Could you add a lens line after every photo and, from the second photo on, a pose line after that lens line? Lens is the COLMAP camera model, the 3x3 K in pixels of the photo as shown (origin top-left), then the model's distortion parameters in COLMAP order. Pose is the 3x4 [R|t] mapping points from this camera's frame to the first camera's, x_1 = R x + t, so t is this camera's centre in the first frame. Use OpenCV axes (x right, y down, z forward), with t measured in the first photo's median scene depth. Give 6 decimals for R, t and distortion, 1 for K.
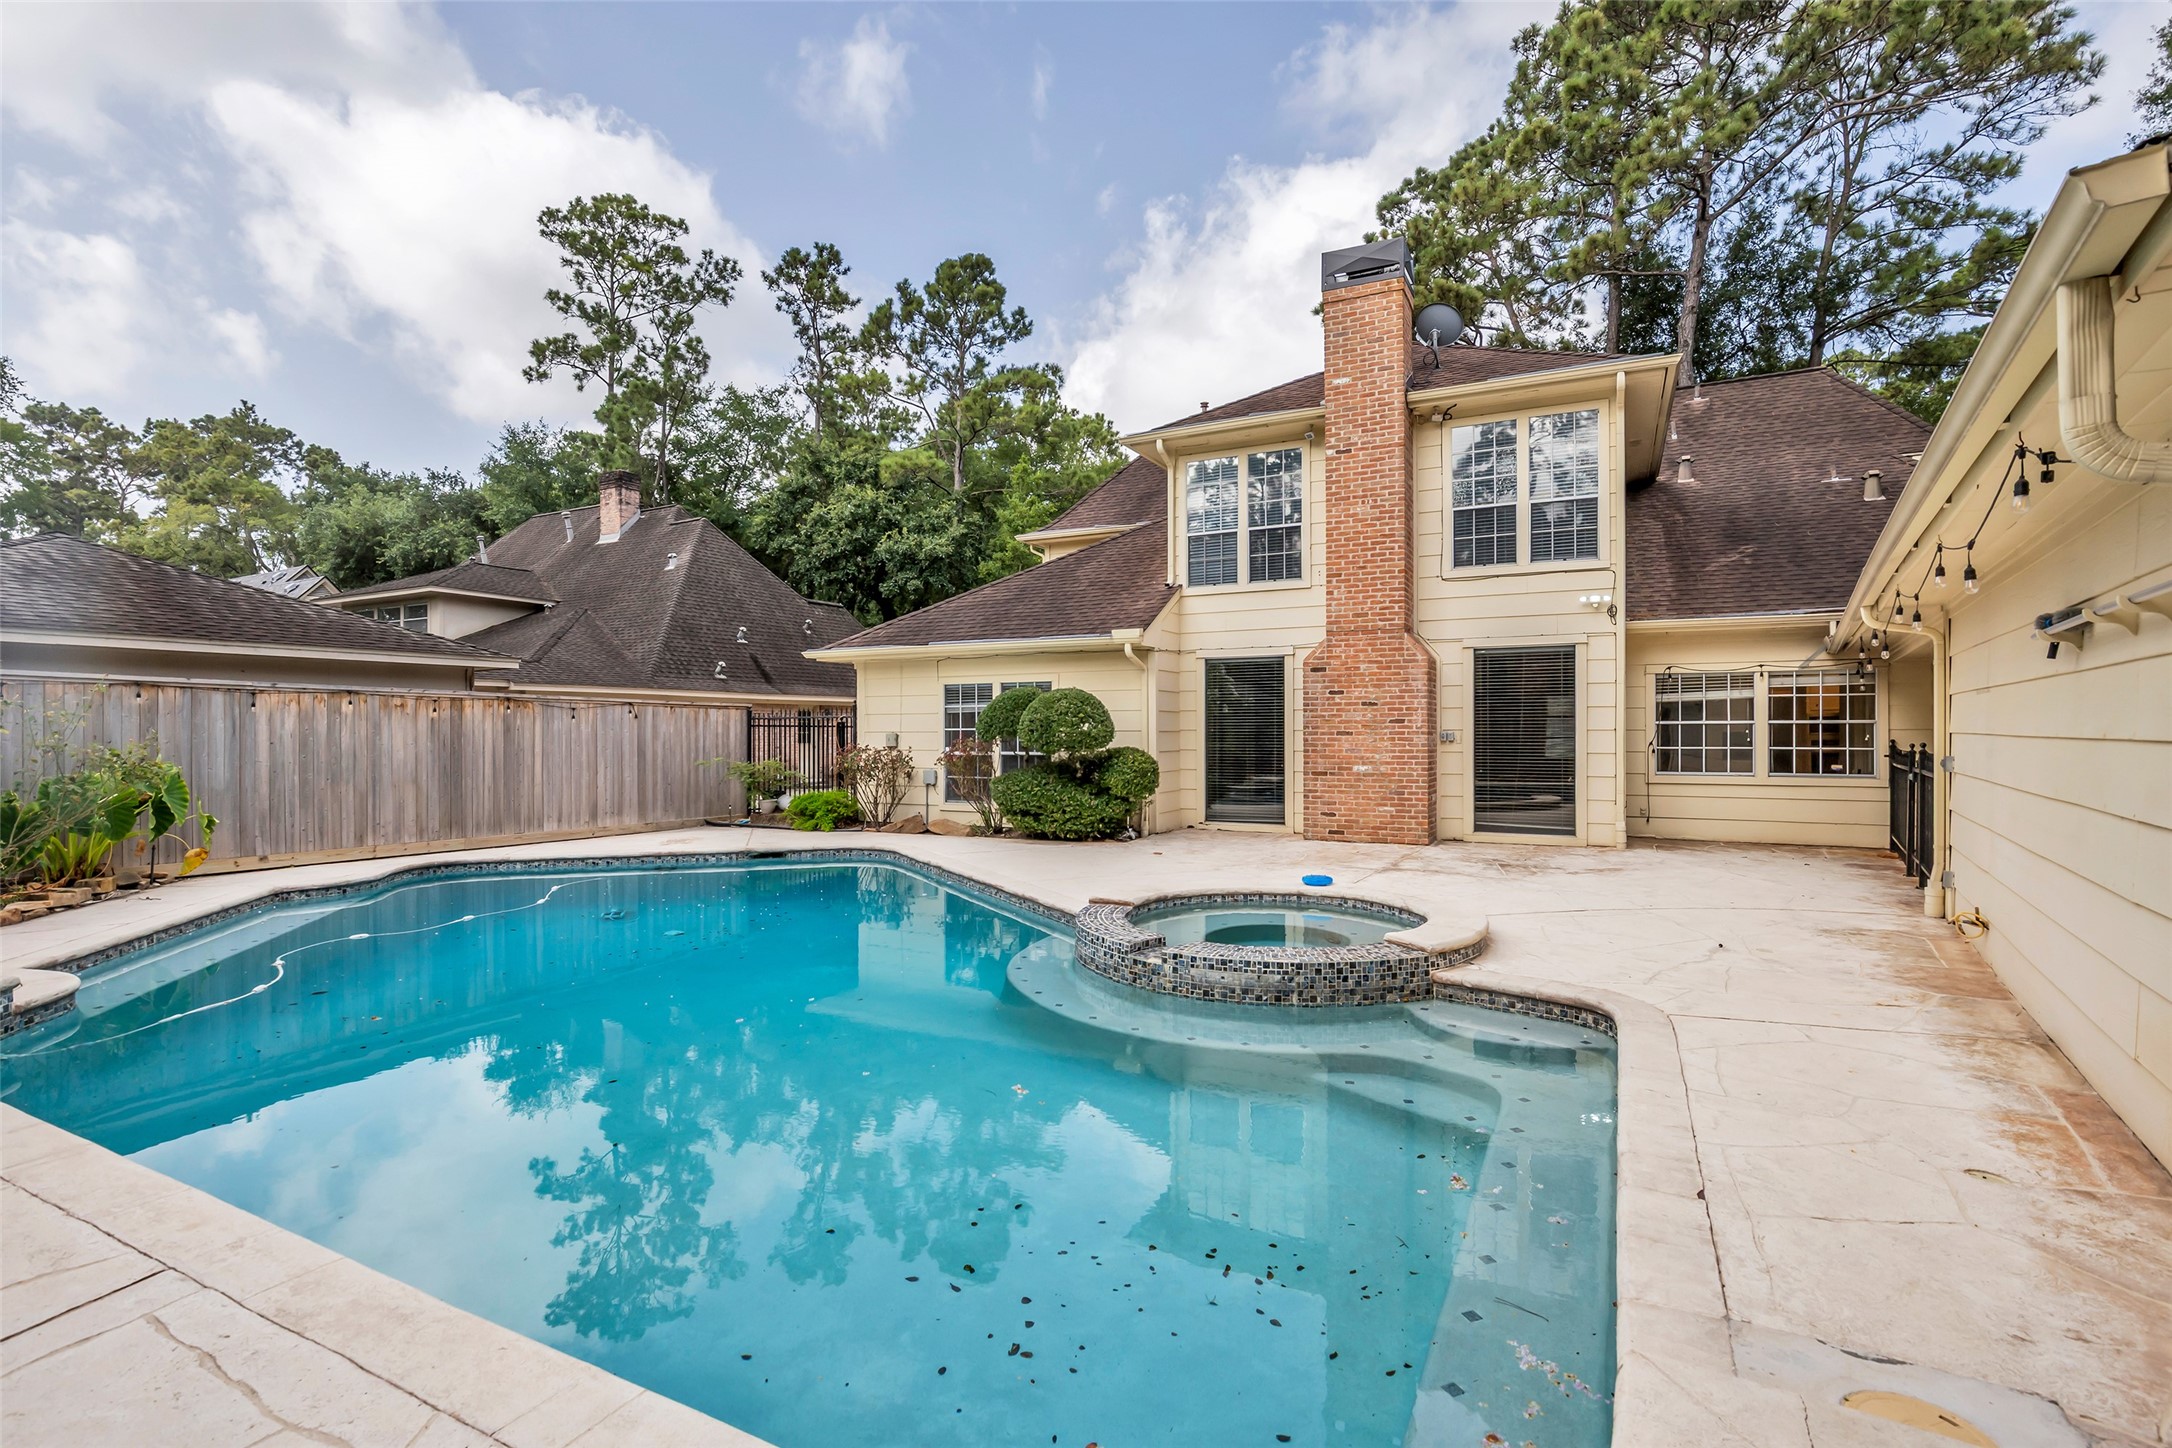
lens RADIAL K [[1006.2, 0, 1081.9], [0, 1006.2, 727.8], [0, 0, 1]] dist [-0.003672, 0.000171]
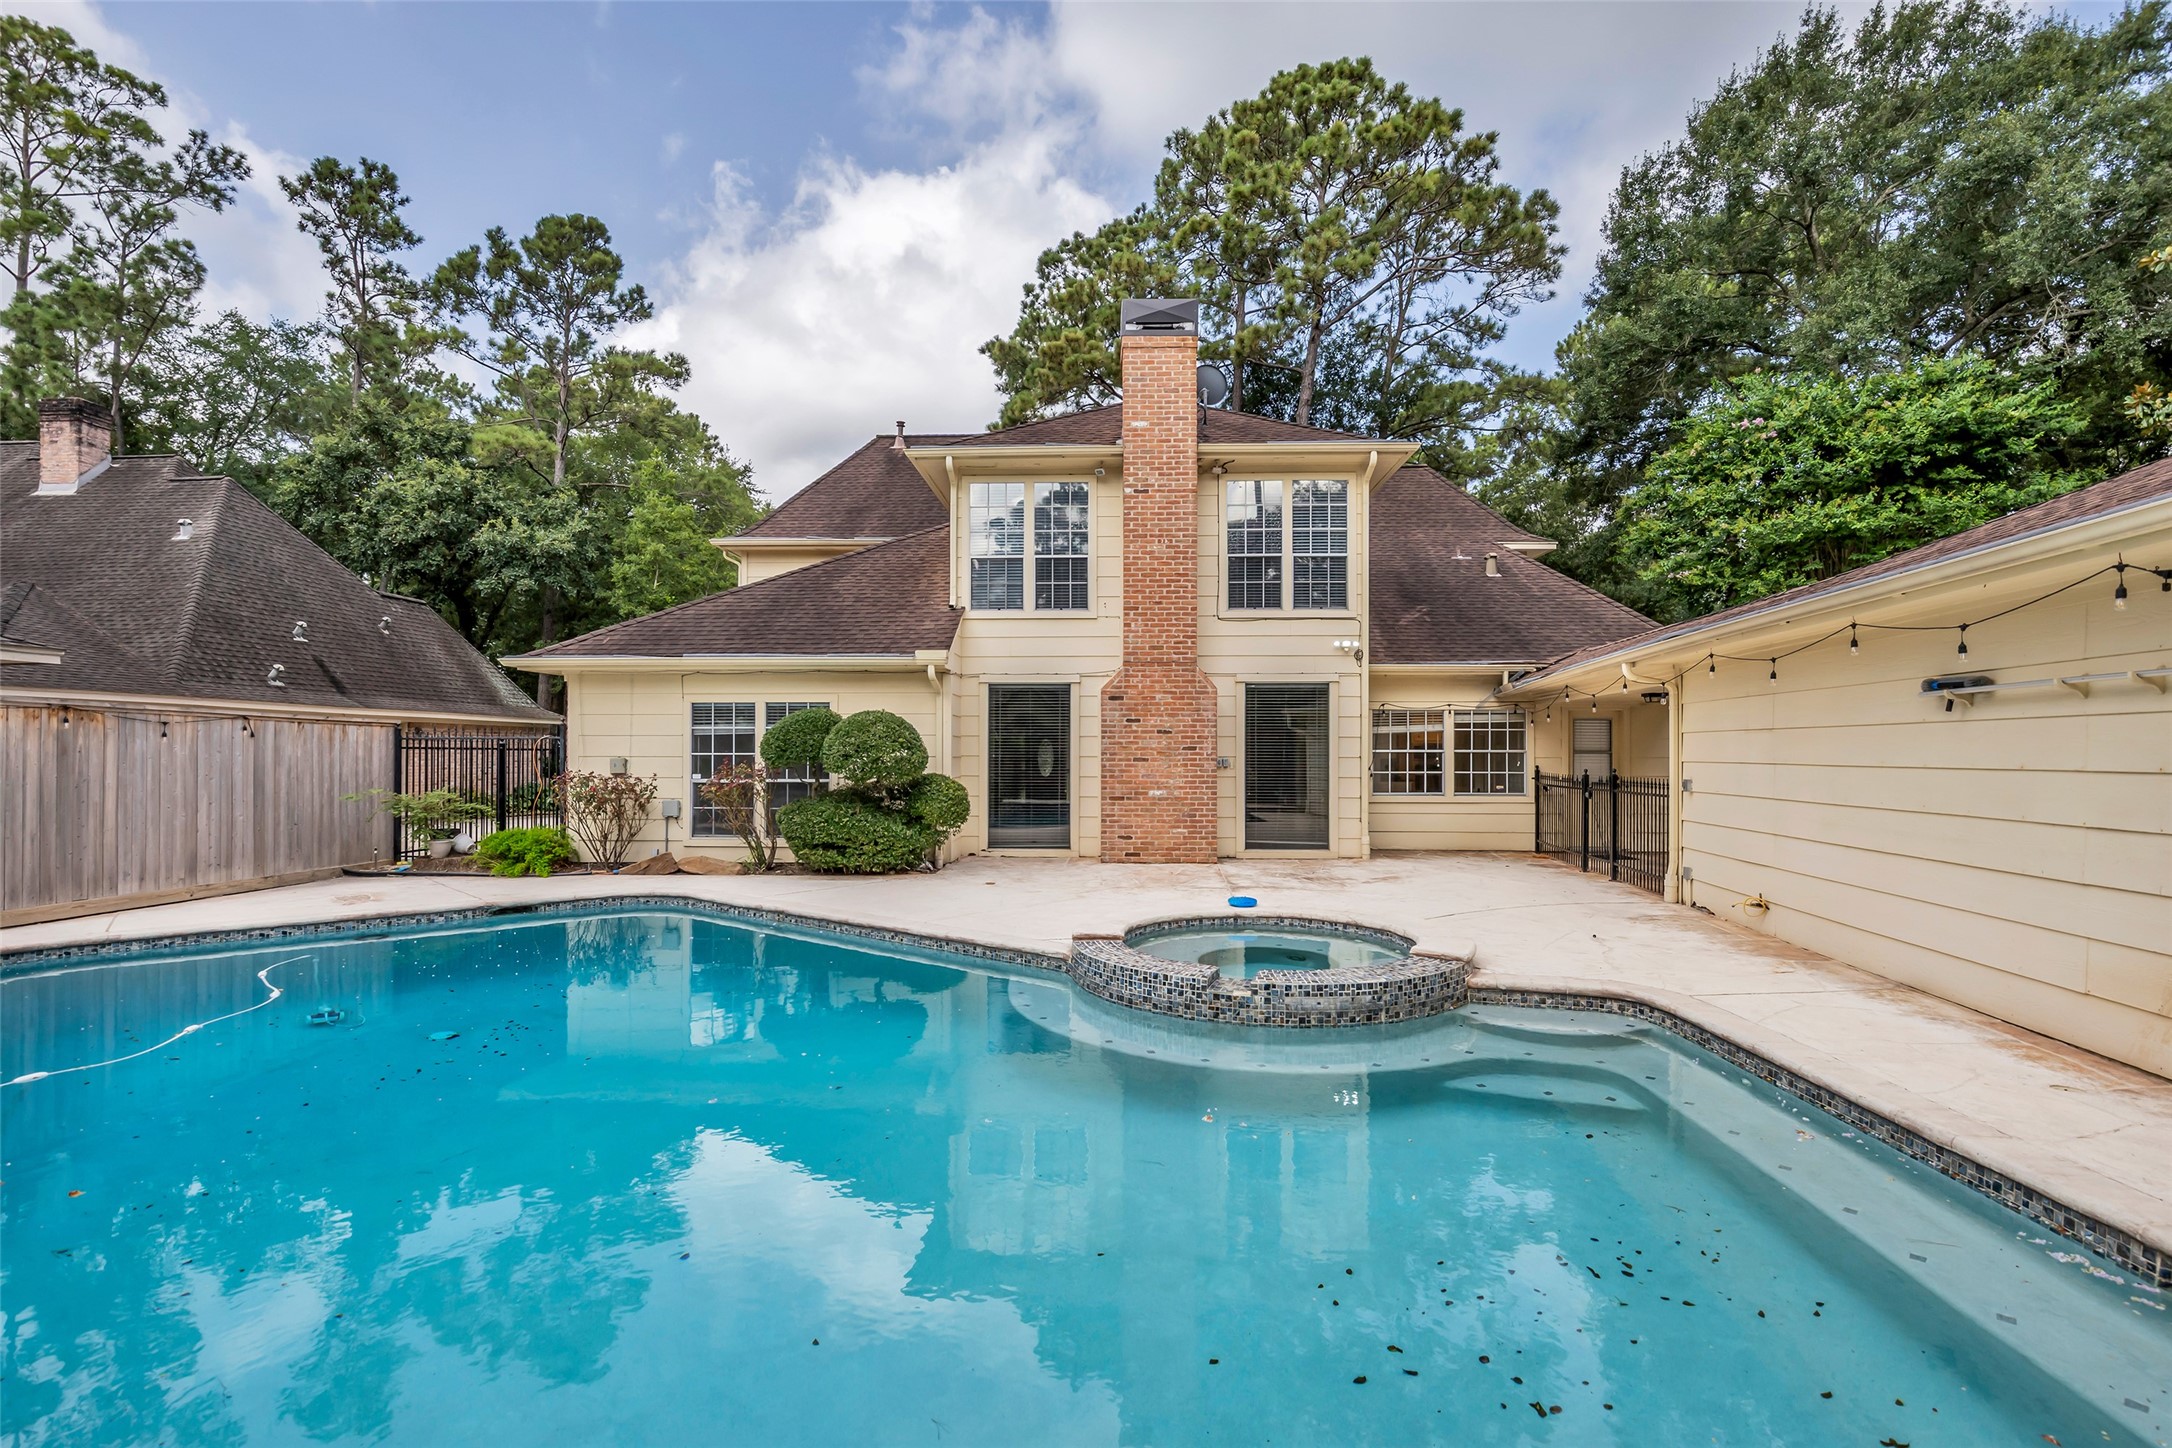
lens RADIAL K [[993.8, 0, 1087.2], [0, 993.8, 741.3], [0, 0, 1]] dist [-0.004762, -0.000217]
pose [[0.908194, 0.009722, 0.418437, -0.185907], [-0.005276, 0.999917, -0.011781, -0.000946], [-0.418517, 0.008491, 0.908169, 0.070348]]
